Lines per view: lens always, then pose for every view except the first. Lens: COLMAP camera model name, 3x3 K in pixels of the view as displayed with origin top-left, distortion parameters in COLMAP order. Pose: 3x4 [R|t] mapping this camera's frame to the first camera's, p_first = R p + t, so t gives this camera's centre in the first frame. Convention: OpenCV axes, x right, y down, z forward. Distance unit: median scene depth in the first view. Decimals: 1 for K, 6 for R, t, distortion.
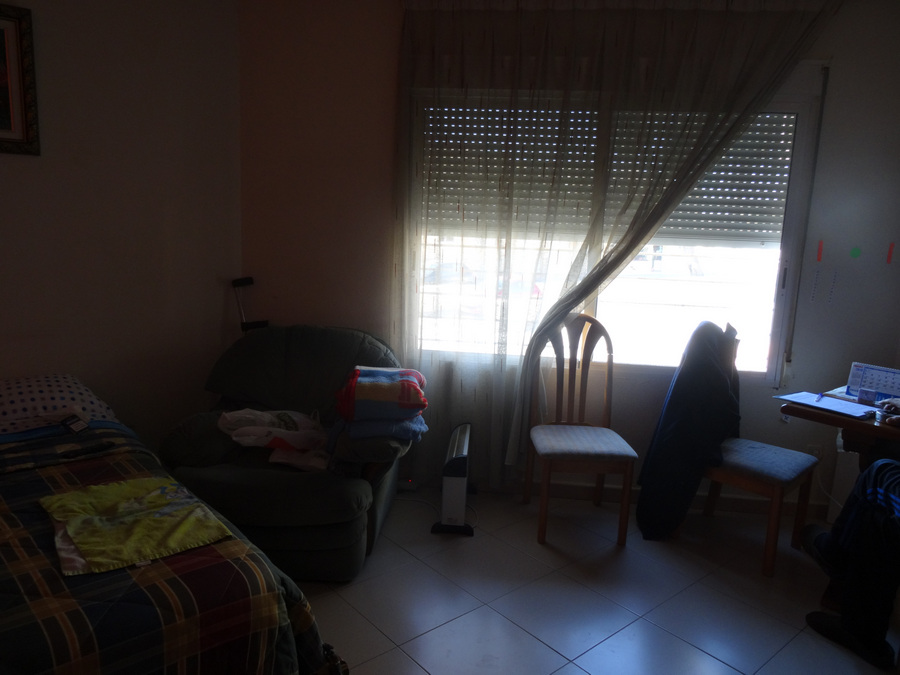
lens RADIAL K [[637.3, 0, 446.6], [0, 637.3, 331.0], [0, 0, 1]] dist [0.006436, -0.000745]
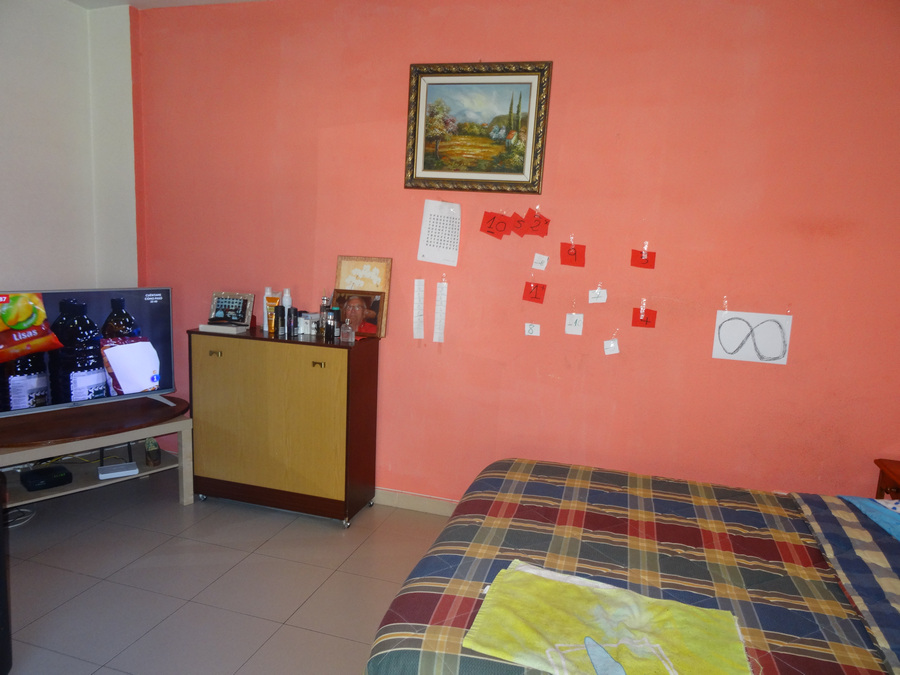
lens RADIAL K [[637.3, 0, 451.3], [0, 637.3, 343.5], [0, 0, 1]] dist [0.006436, -0.000745]
pose [[-0.837399, 0.008734, -0.546523, 0.083151], [-0.168290, 0.947181, 0.272996, -0.200540], [0.520040, 0.320581, -0.791698, 1.271981]]
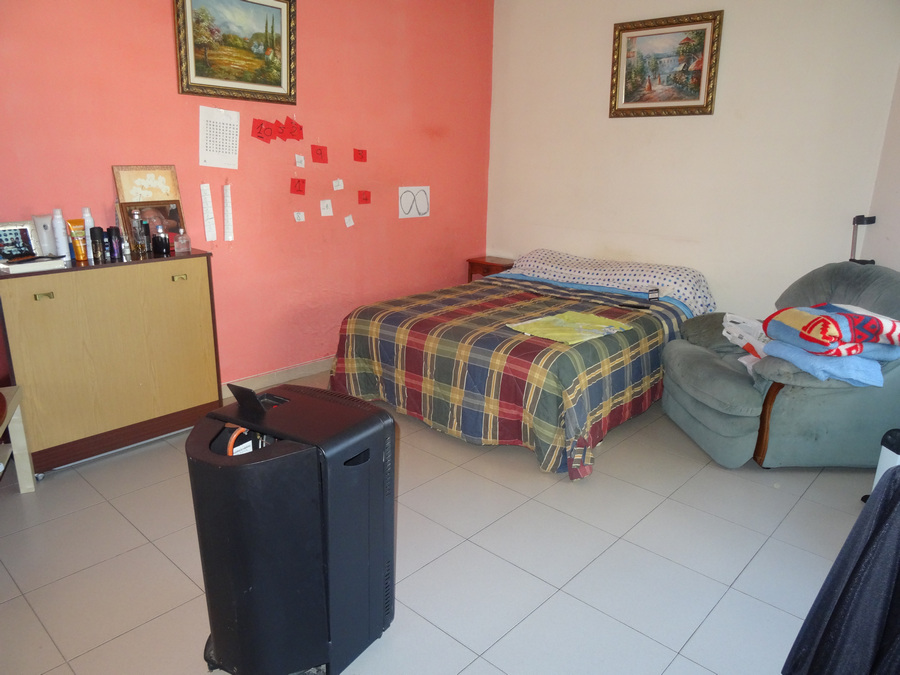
lens RADIAL K [[637.3, 0, 449.8], [0, 637.3, 337.0], [0, 0, 1]] dist [0.006436, -0.000745]
pose [[0.121010, 0.240696, -0.963028, 1.053740], [-0.178055, 0.959685, 0.217487, -0.003423], [0.976552, 0.145154, 0.158988, 0.364113]]
